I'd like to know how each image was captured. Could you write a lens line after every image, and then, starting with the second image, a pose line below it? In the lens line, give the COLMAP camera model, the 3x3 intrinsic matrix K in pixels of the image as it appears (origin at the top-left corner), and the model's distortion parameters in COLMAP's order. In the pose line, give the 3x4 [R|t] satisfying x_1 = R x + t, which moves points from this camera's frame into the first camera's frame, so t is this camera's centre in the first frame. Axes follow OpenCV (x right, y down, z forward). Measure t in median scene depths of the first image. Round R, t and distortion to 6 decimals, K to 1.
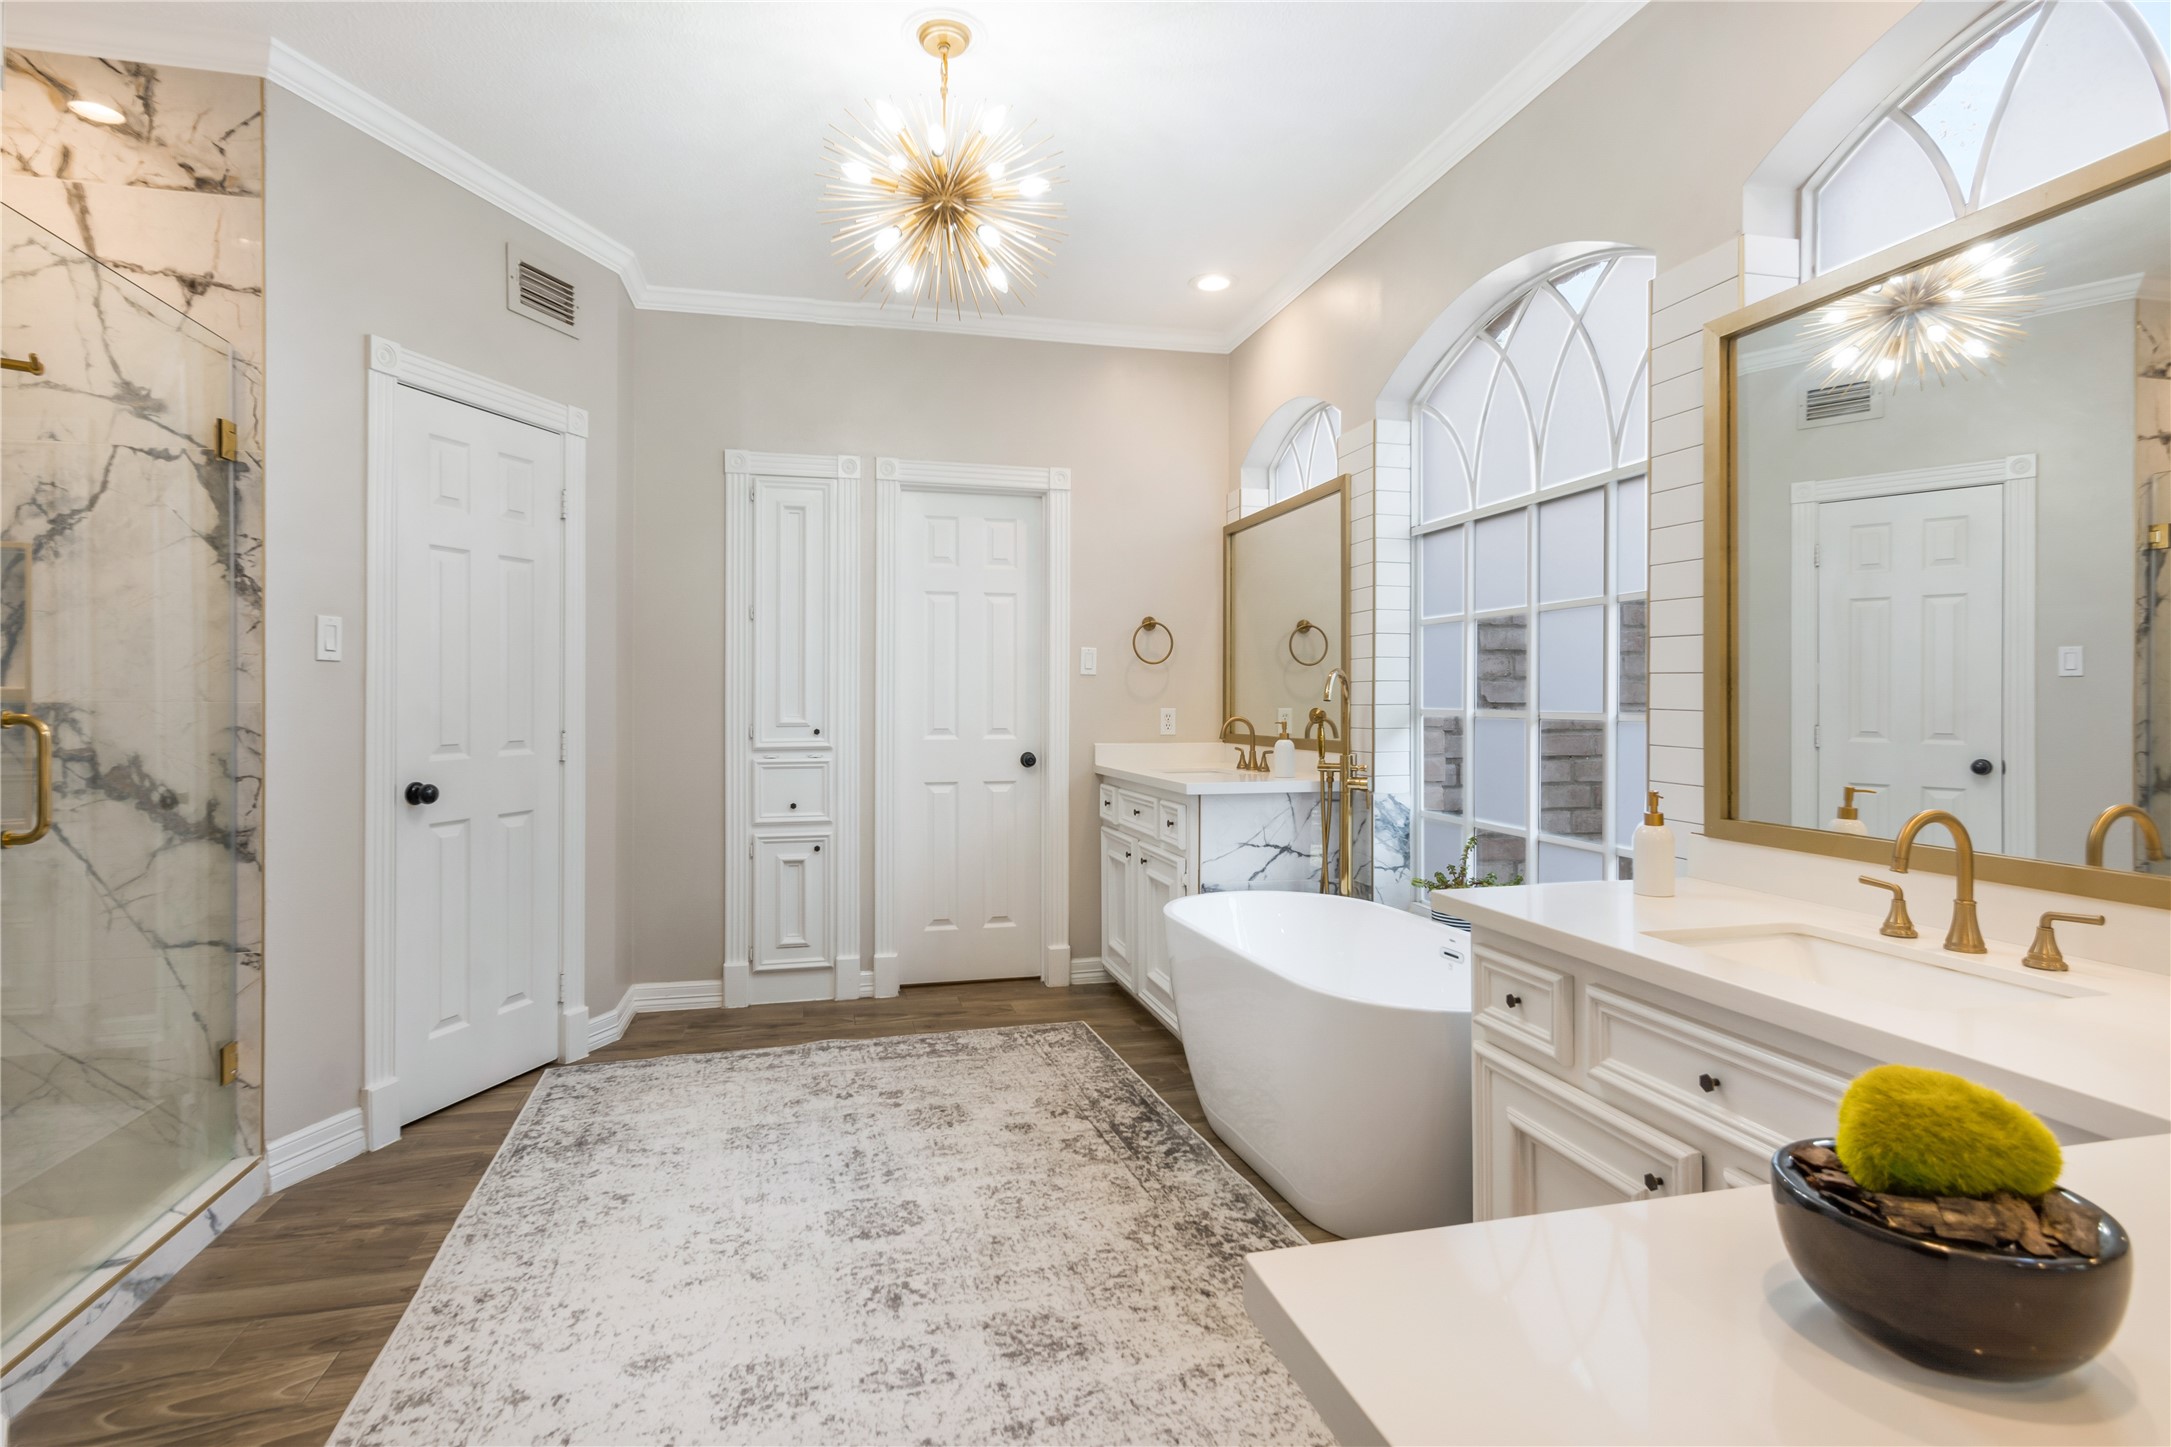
lens RADIAL K [[1122.5, 0, 1086.4], [0, 1122.5, 711.9], [0, 0, 1]] dist [0.000282, -0.000532]
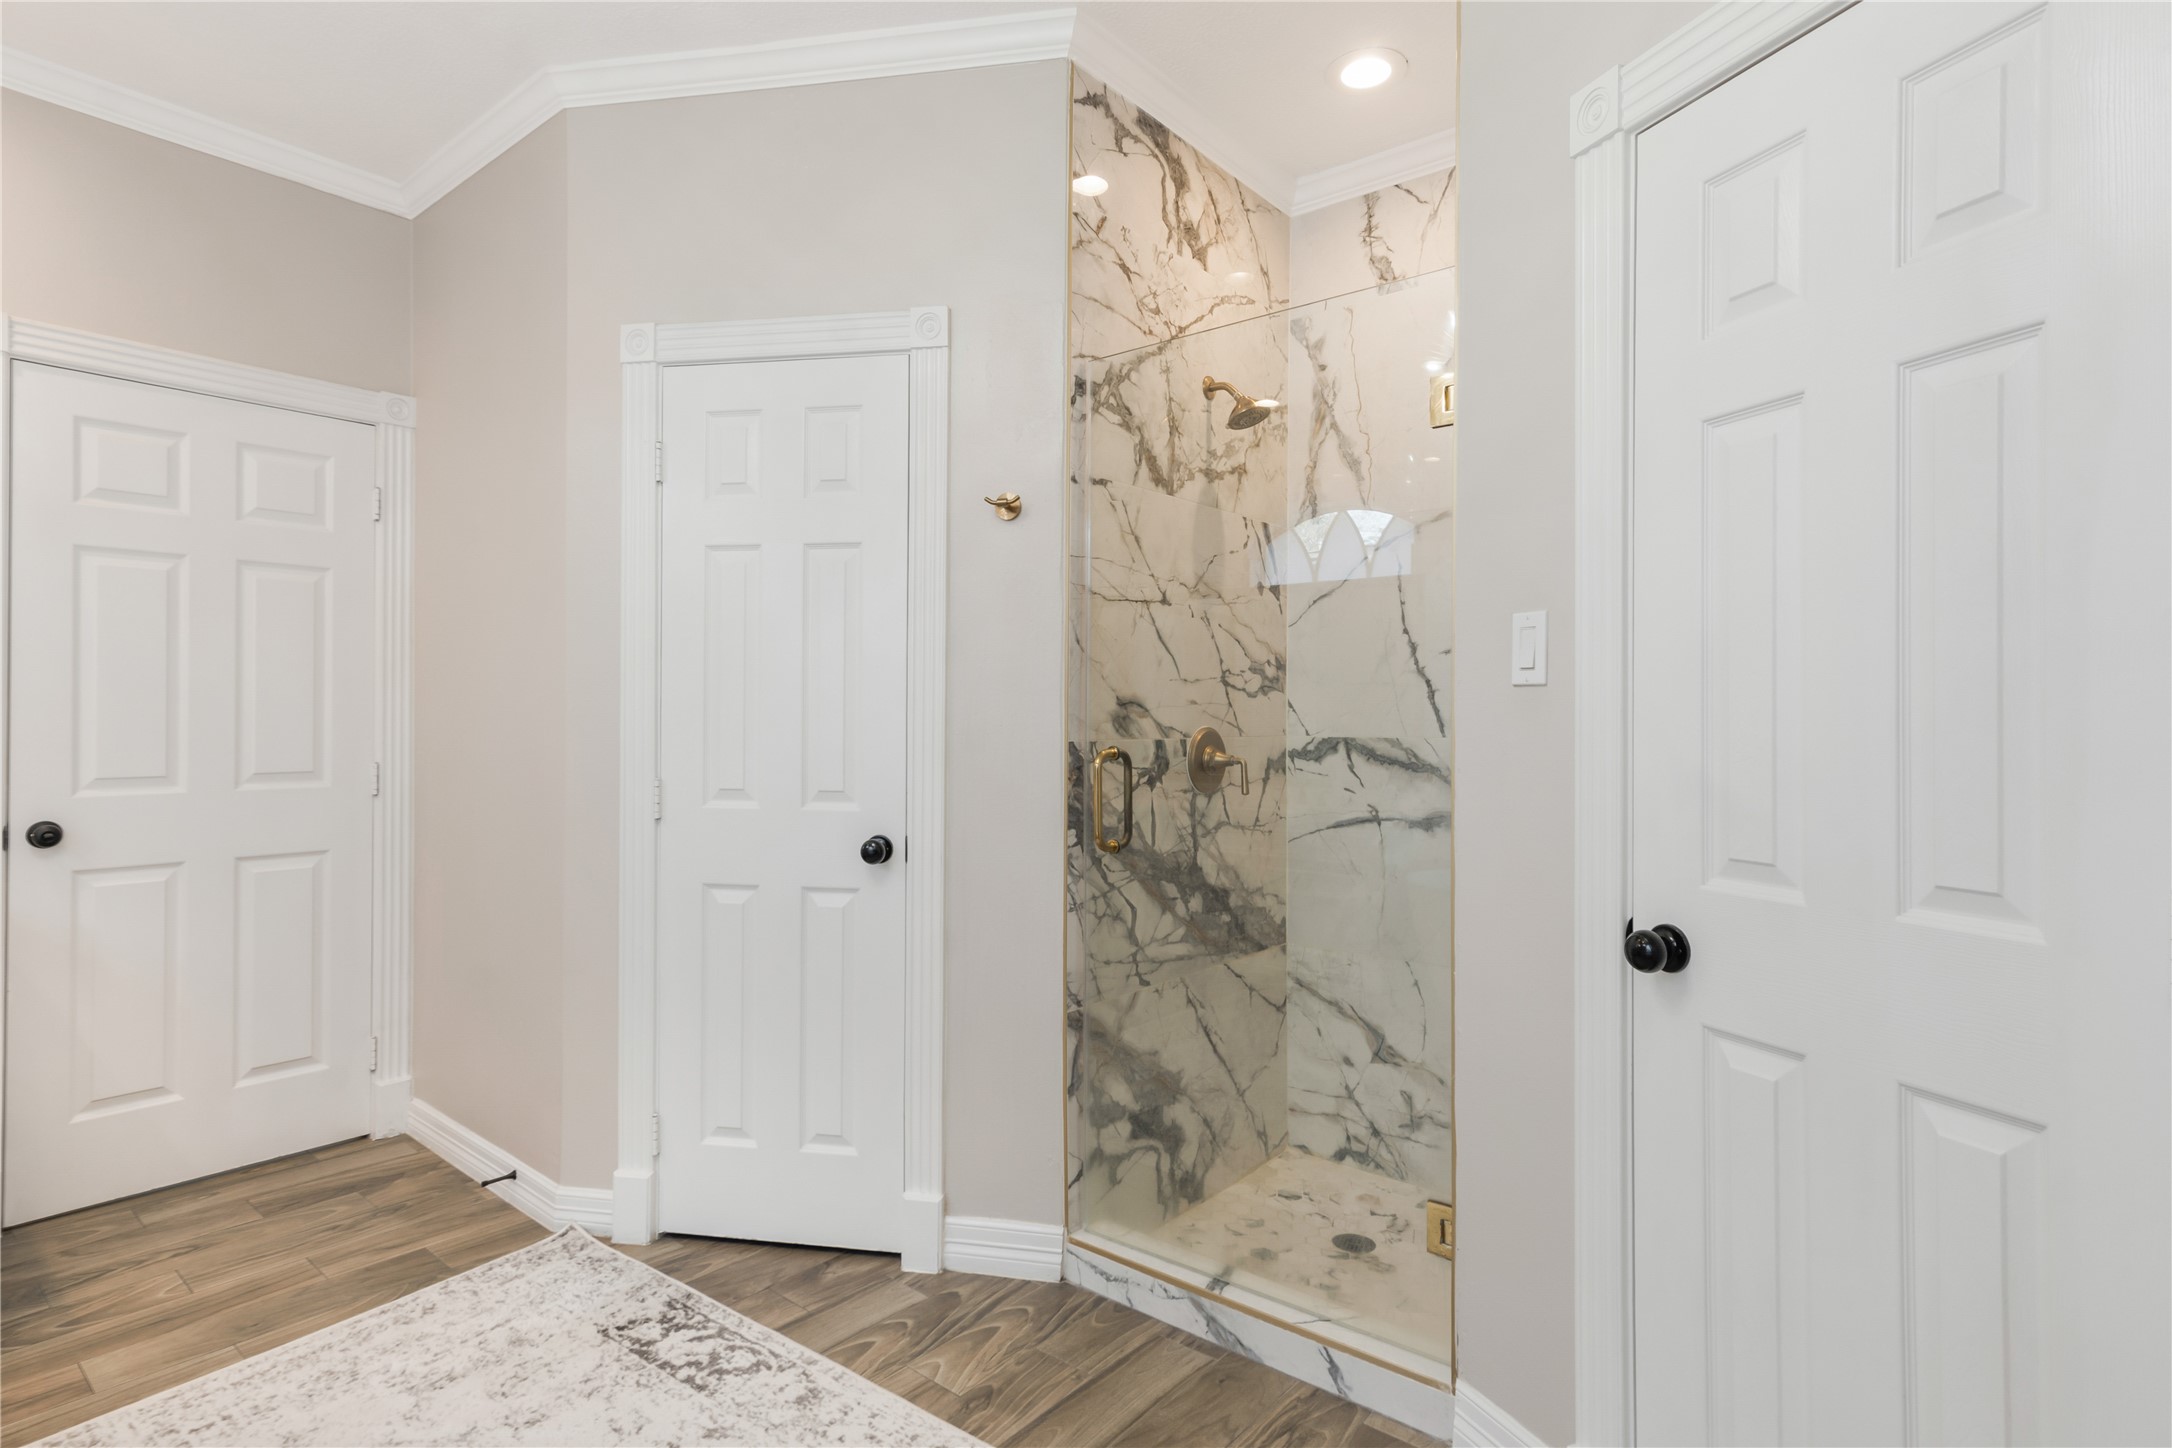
lens RADIAL K [[1123.0, 0, 1085.9], [0, 1123.0, 719.0], [0, 0, 1]] dist [0.000282, -0.000532]
pose [[-0.804728, -0.000192, -0.593644, -0.154467], [-0.007894, 0.999915, 0.010378, -0.042072], [0.593591, 0.013037, -0.804661, 1.783819]]
